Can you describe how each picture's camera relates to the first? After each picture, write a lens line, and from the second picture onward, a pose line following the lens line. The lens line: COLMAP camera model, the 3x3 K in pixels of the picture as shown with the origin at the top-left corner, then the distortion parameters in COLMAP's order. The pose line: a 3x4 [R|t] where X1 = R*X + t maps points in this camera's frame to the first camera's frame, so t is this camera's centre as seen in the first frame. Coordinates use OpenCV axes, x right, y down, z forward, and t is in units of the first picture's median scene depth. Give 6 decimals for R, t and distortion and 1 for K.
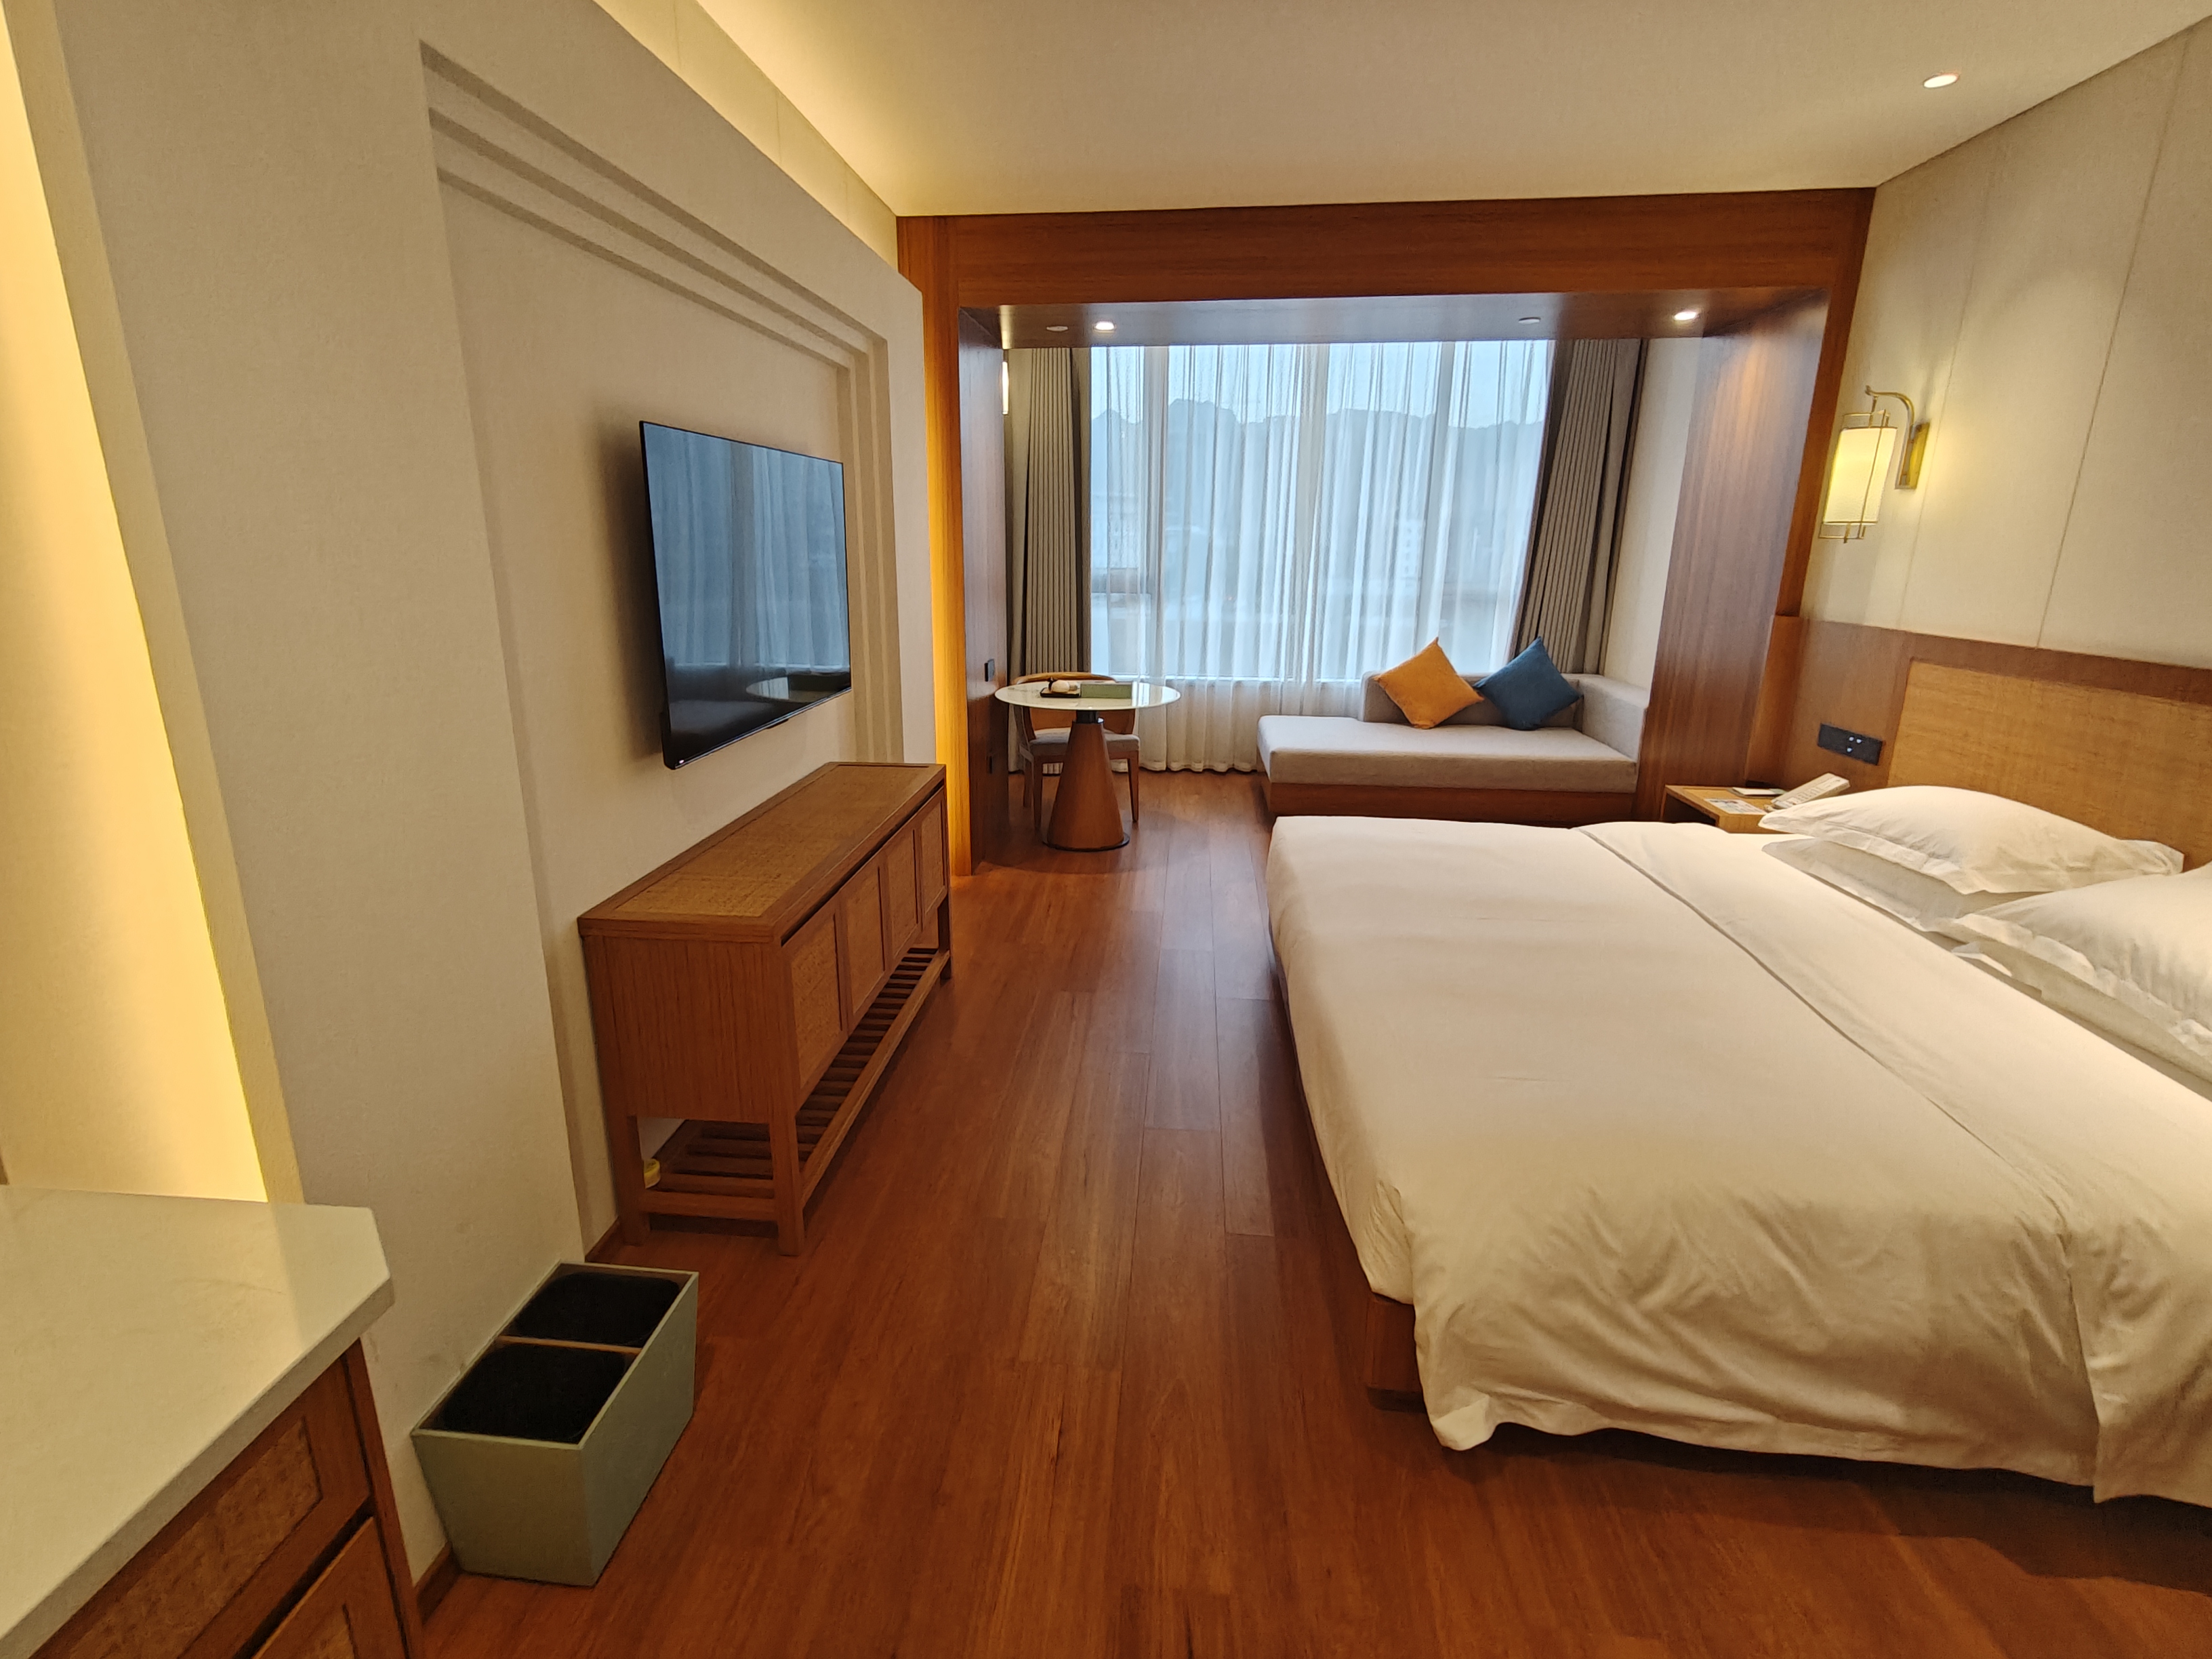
lens RADIAL K [[1049.8, 0, 1075.8], [0, 1049.8, 822.4], [0, 0, 1]] dist [0.000524, 0.002111]
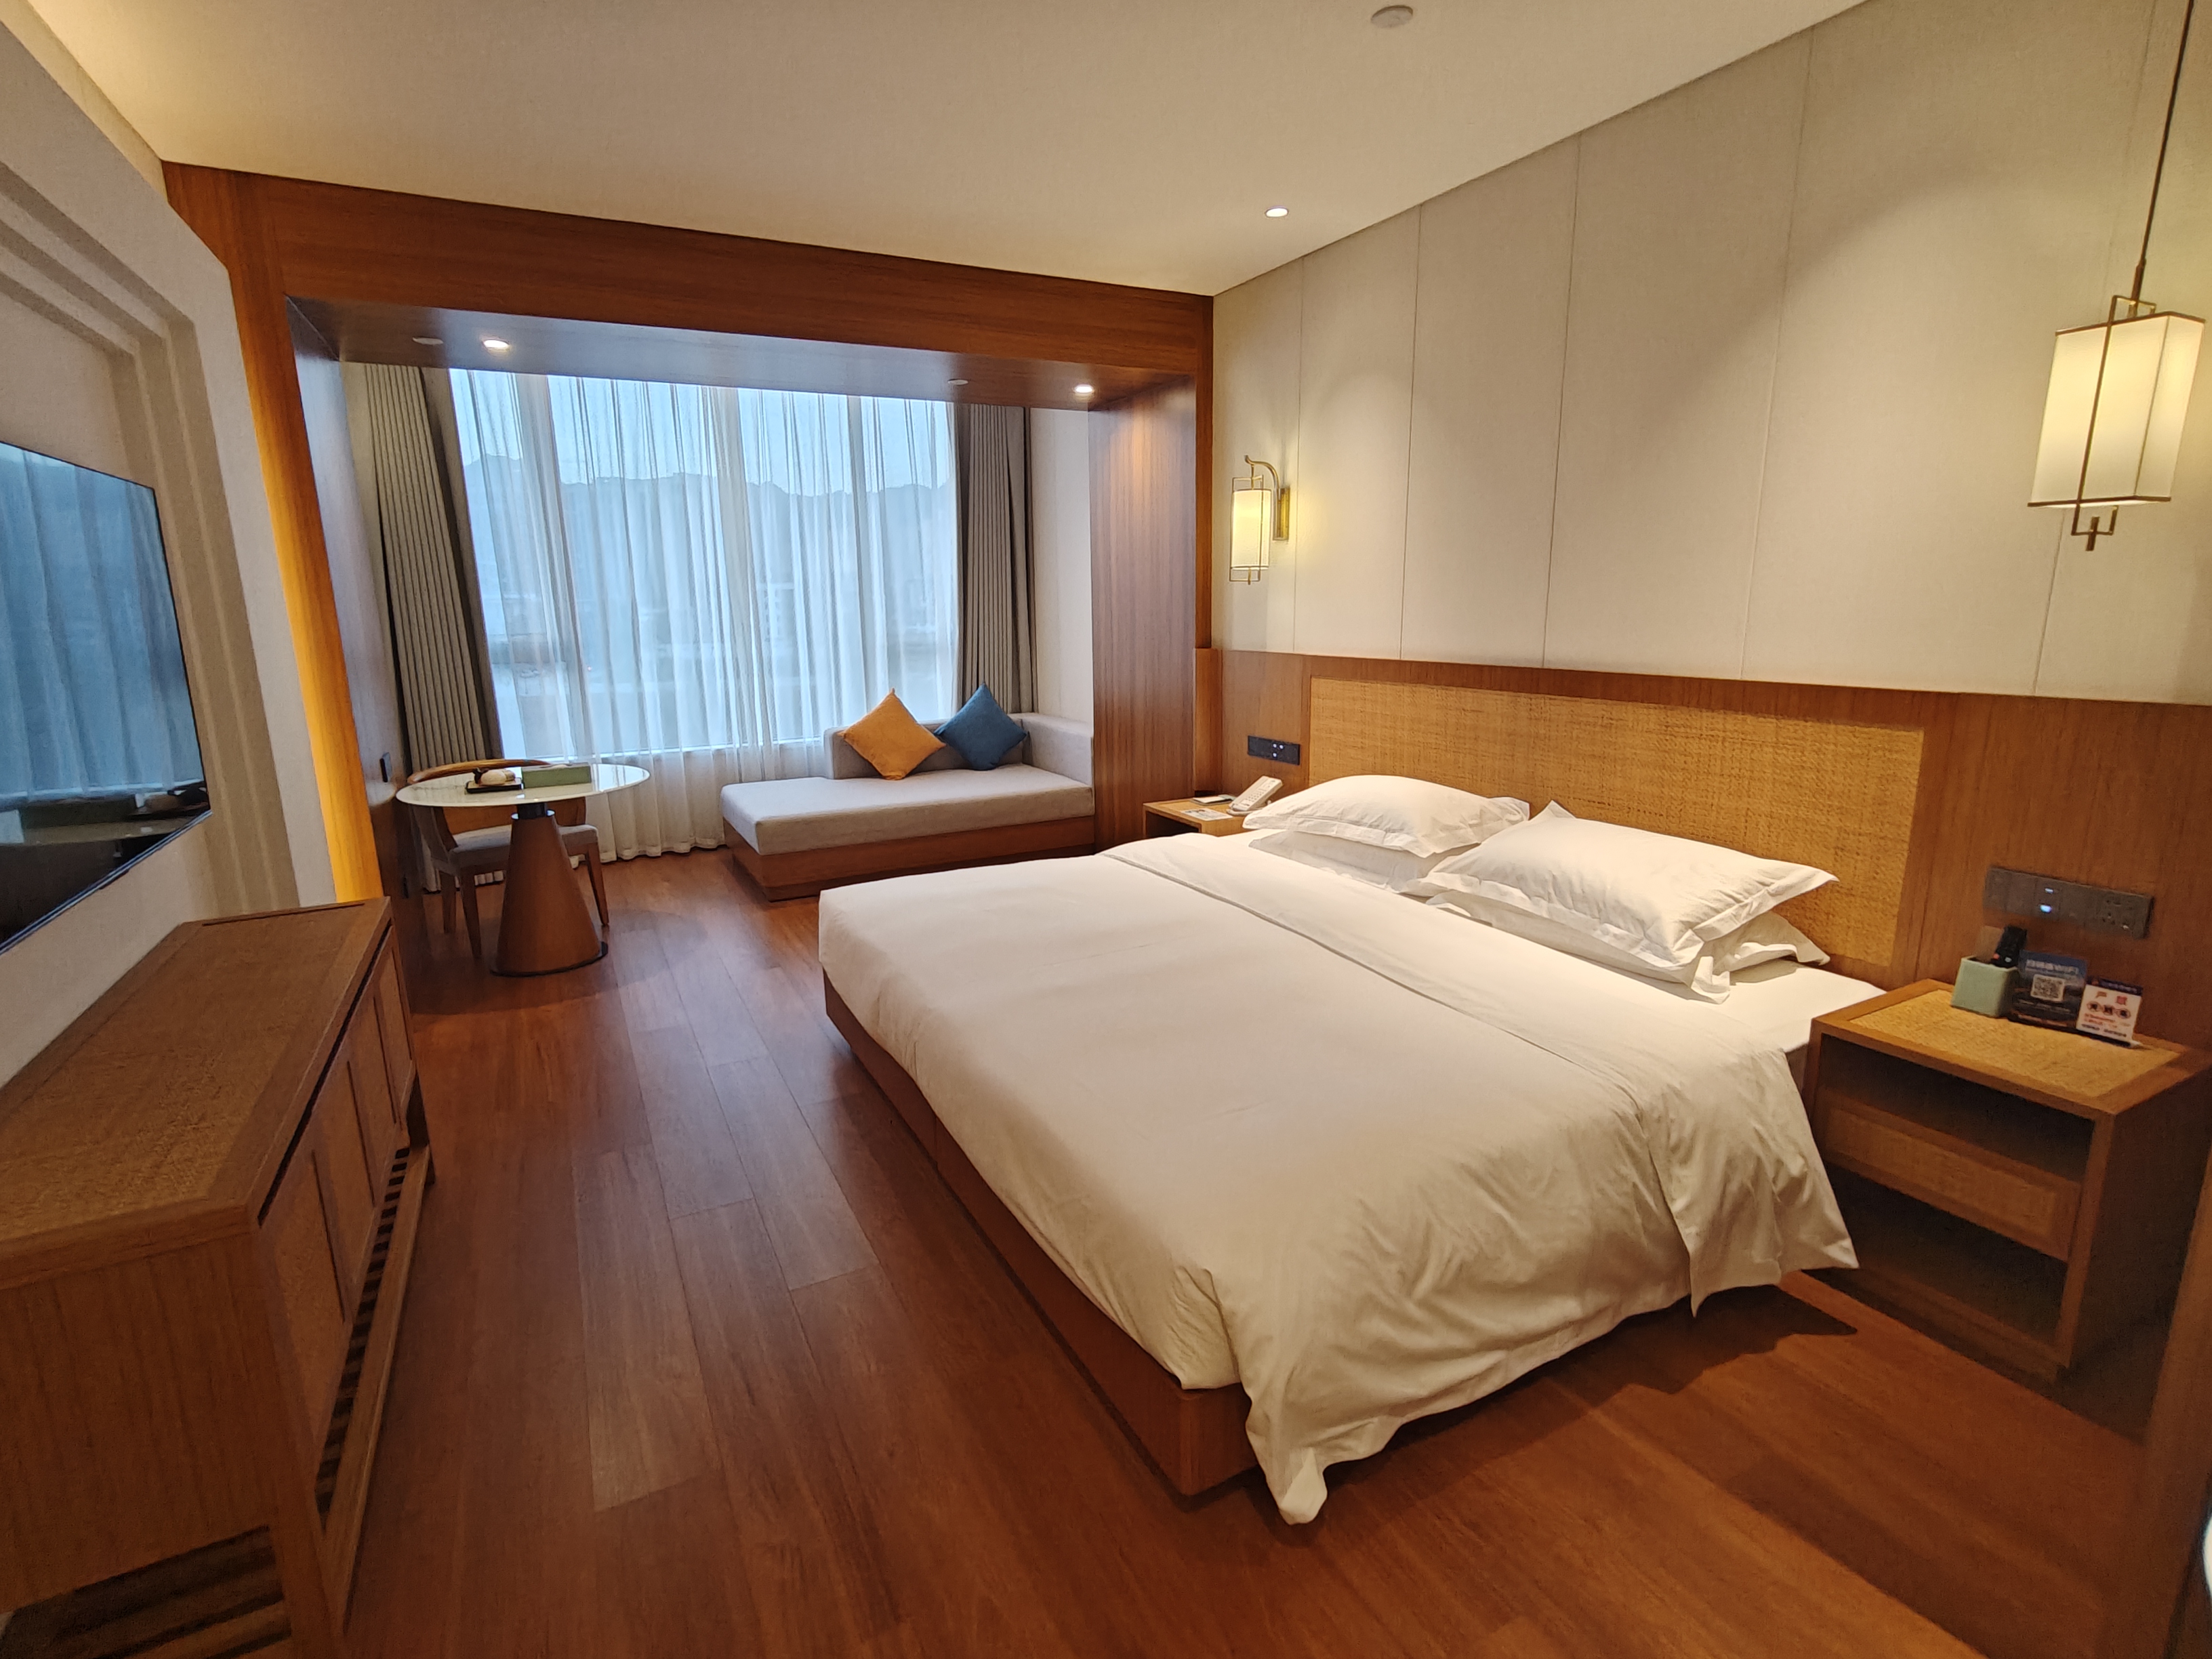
lens RADIAL K [[1049.8, 0, 1075.8], [0, 1049.8, 822.4], [0, 0, 1]] dist [0.000524, 0.002111]
pose [[0.836209, -0.135144, 0.531498, -0.129183], [0.164763, 0.986297, -0.008438, -0.026159], [-0.523074, 0.094627, 0.847018, 0.145665]]
